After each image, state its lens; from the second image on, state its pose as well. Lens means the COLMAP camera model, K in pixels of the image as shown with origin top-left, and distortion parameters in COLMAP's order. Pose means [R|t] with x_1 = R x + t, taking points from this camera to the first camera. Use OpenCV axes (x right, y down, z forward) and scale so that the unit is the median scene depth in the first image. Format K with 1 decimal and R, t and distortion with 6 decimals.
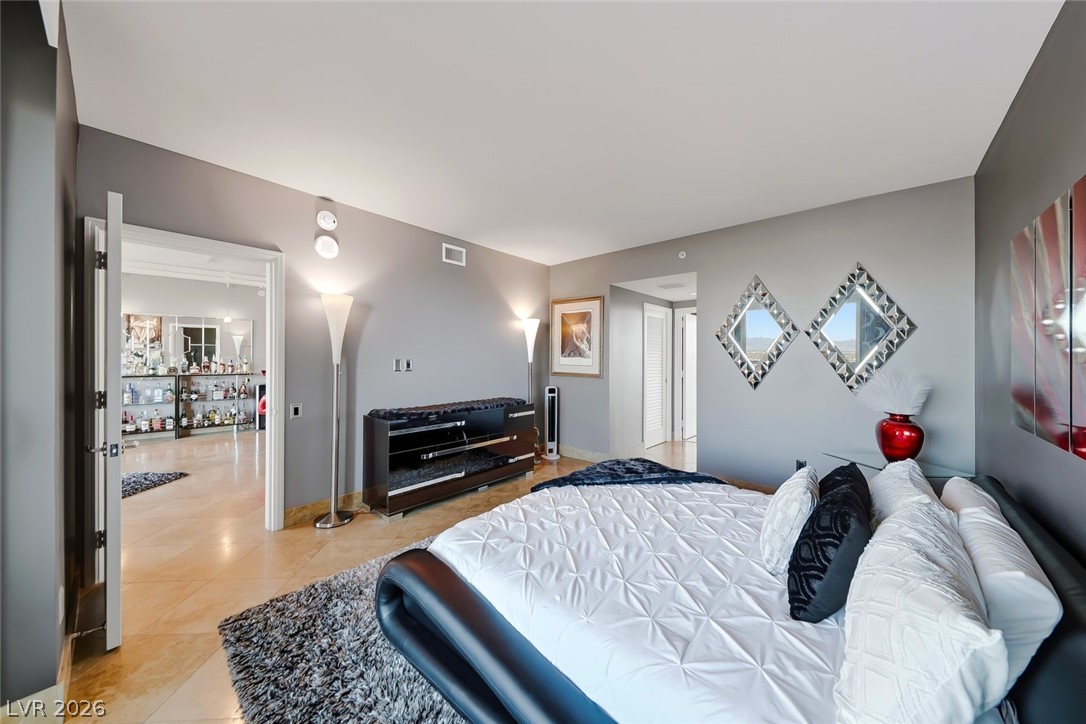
lens RADIAL K [[381.2, 0, 545.2], [0, 381.2, 358.5], [0, 0, 1]] dist [0.008452, -0.001023]
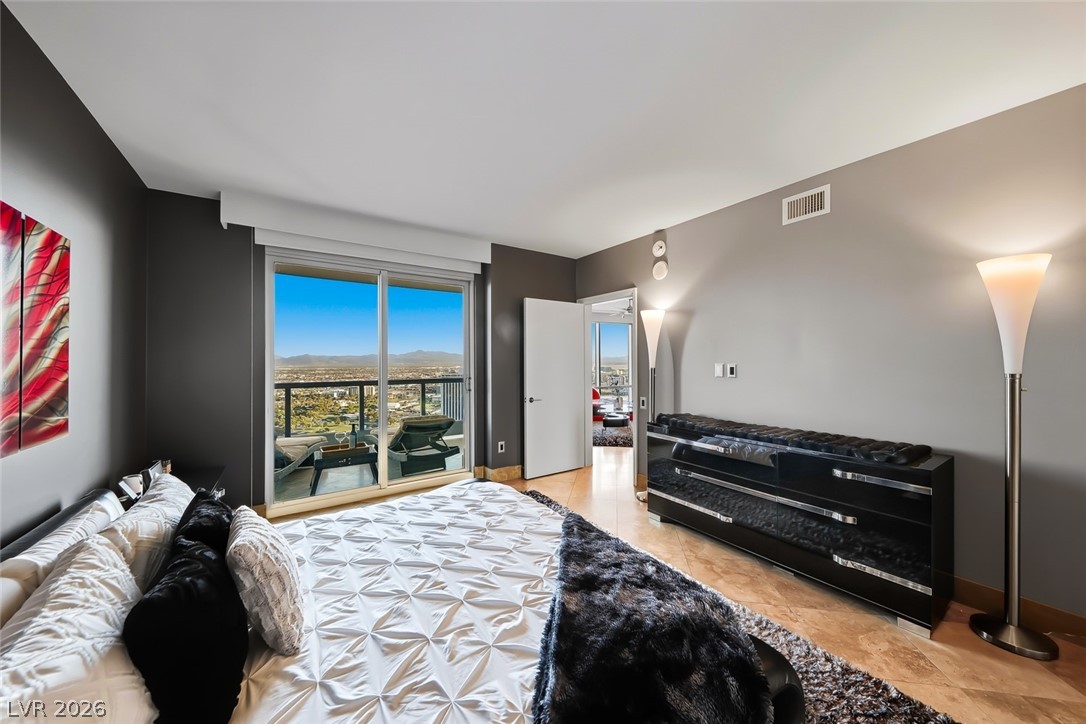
lens RADIAL K [[381.2, 0, 546.8], [0, 381.2, 360.2], [0, 0, 1]] dist [0.008452, -0.001023]
pose [[-0.277308, -0.007789, -0.960750, 0.682481], [0.002535, 0.999958, -0.008839, 0.000409], [0.960778, -0.004887, -0.277276, 0.992114]]
